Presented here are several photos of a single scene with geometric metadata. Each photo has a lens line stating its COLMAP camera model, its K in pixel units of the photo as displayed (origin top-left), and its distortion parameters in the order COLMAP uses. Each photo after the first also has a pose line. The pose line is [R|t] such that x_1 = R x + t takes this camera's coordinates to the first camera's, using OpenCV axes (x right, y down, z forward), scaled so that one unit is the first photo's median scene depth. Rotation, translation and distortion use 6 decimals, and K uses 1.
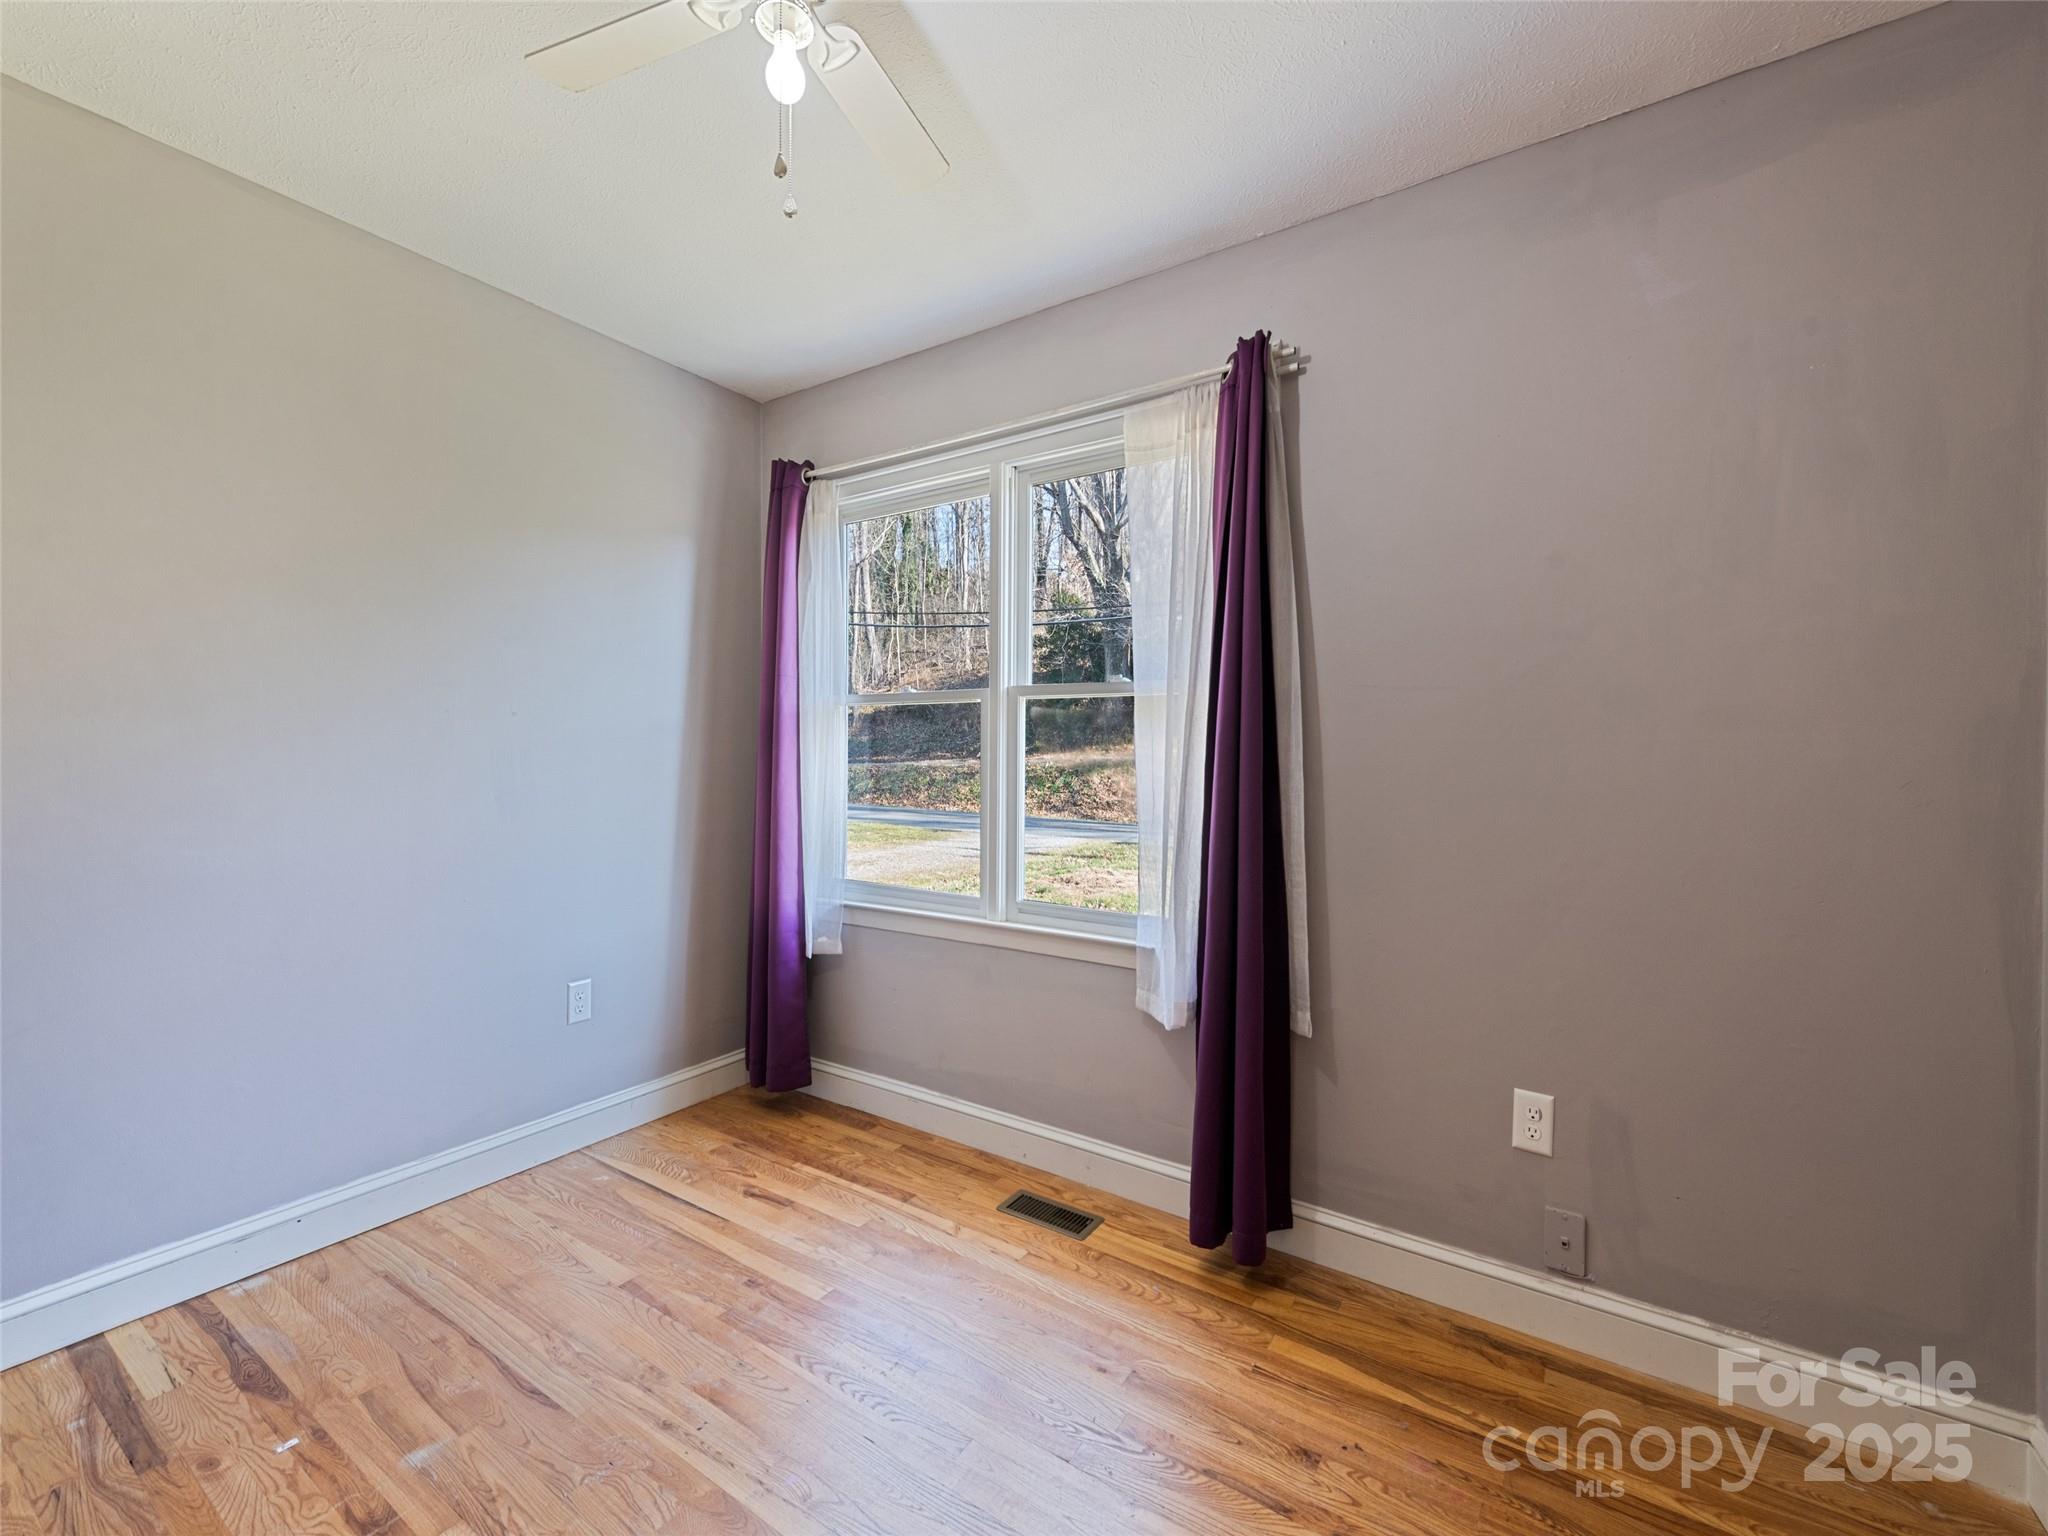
lens RADIAL K [[836.8, 0, 1015.0], [0, 836.8, 757.2], [0, 0, 1]] dist [0.004908, 0.000058]
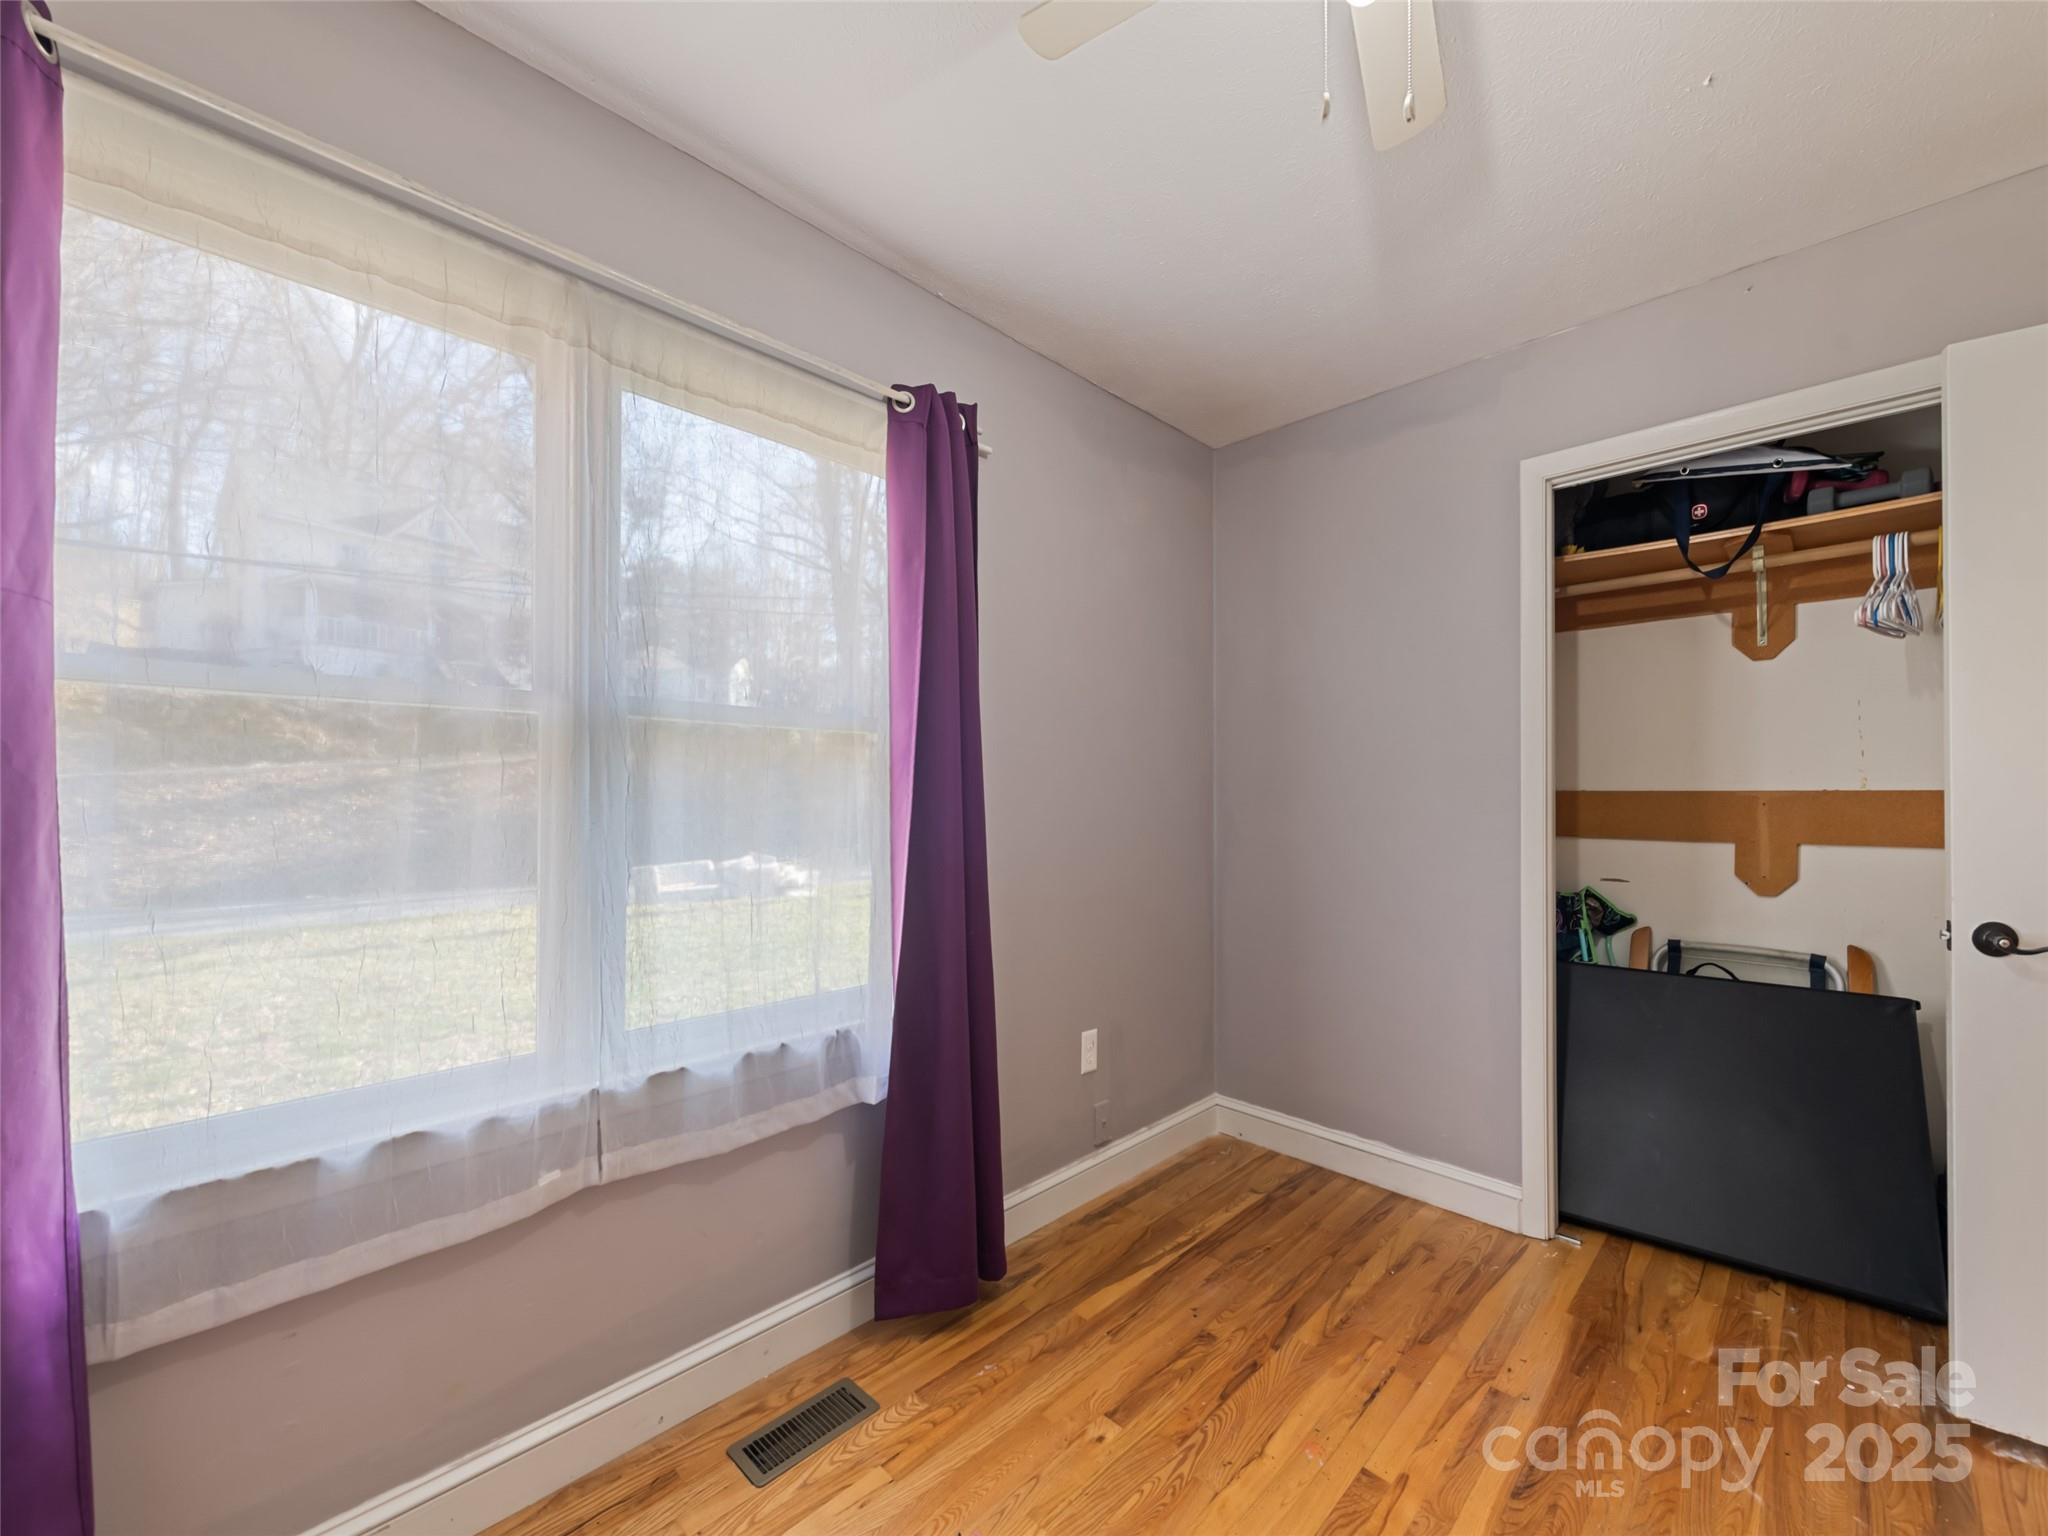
lens RADIAL K [[820.0, 0, 1015.3], [0, 820.0, 783.0], [0, 0, 1]] dist [0.011128, -0.002199]
pose [[0.201225, -0.004286, 0.979536, -0.787341], [0.005562, 0.999979, 0.003232, -0.033228], [-0.979529, 0.004798, 0.201245, 0.831514]]
